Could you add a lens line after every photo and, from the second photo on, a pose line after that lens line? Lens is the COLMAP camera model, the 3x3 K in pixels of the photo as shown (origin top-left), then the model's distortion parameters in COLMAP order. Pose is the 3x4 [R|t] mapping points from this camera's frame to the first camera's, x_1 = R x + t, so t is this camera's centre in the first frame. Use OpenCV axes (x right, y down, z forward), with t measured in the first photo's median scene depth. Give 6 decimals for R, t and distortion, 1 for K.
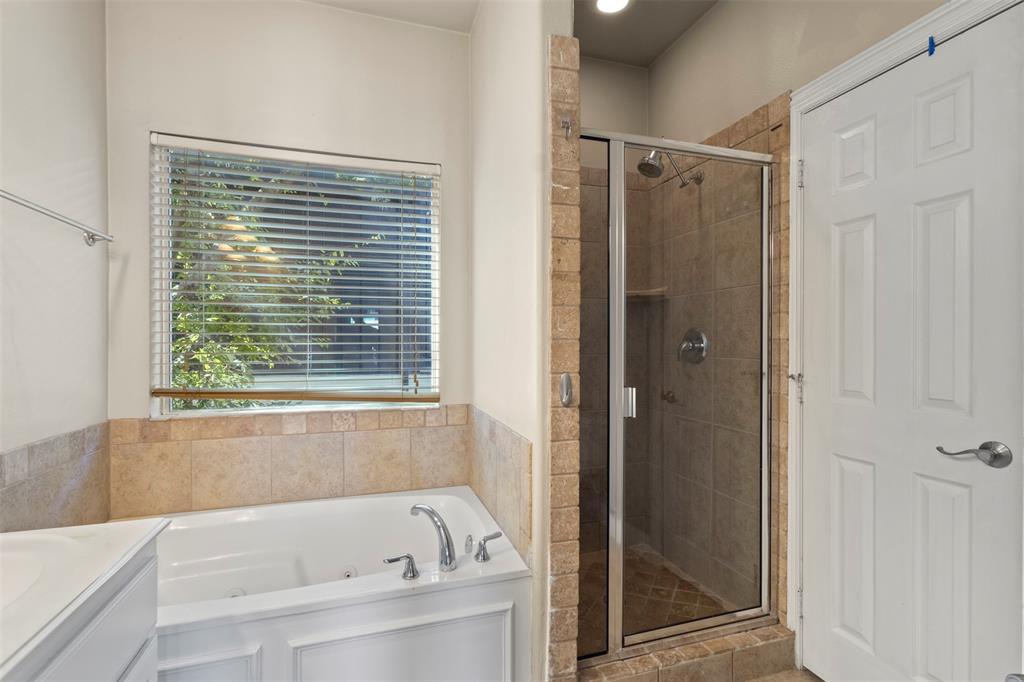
lens RADIAL K [[475.0, 0, 511.9], [0, 475.0, 346.6], [0, 0, 1]] dist [0.004439, 0.001615]
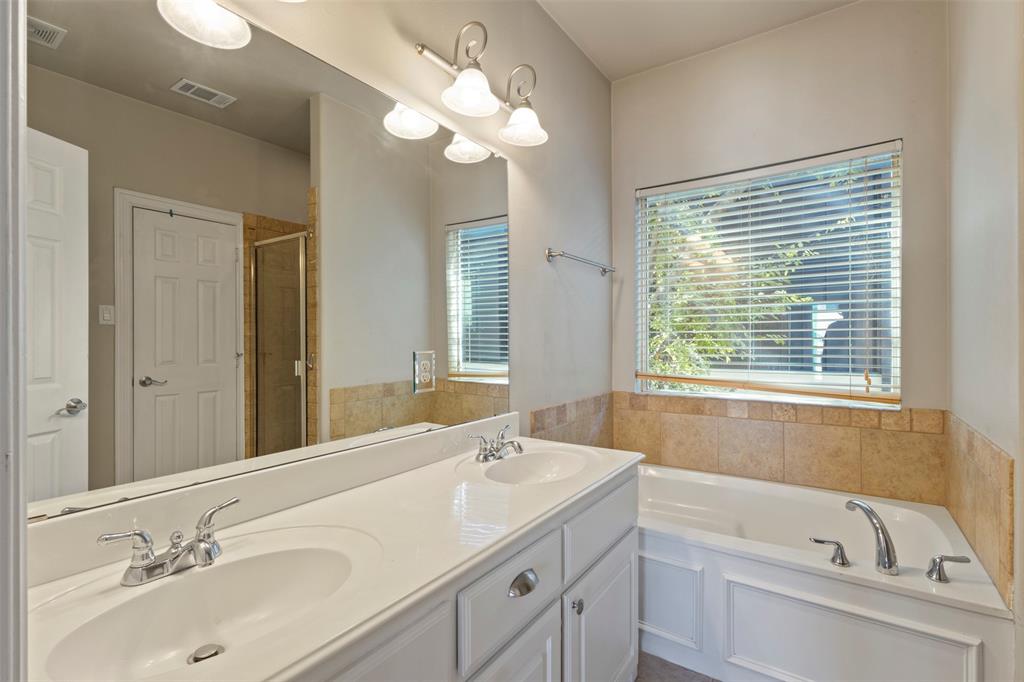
lens RADIAL K [[472.5, 0, 509.4], [0, 472.5, 339.6], [0, 0, 1]] dist [0.001134, -0.000324]
pose [[0.609183, -0.004402, -0.793018, 0.116400], [-0.001234, 0.999978, -0.006499, 0.001901], [0.793029, 0.004938, 0.609164, -0.139948]]
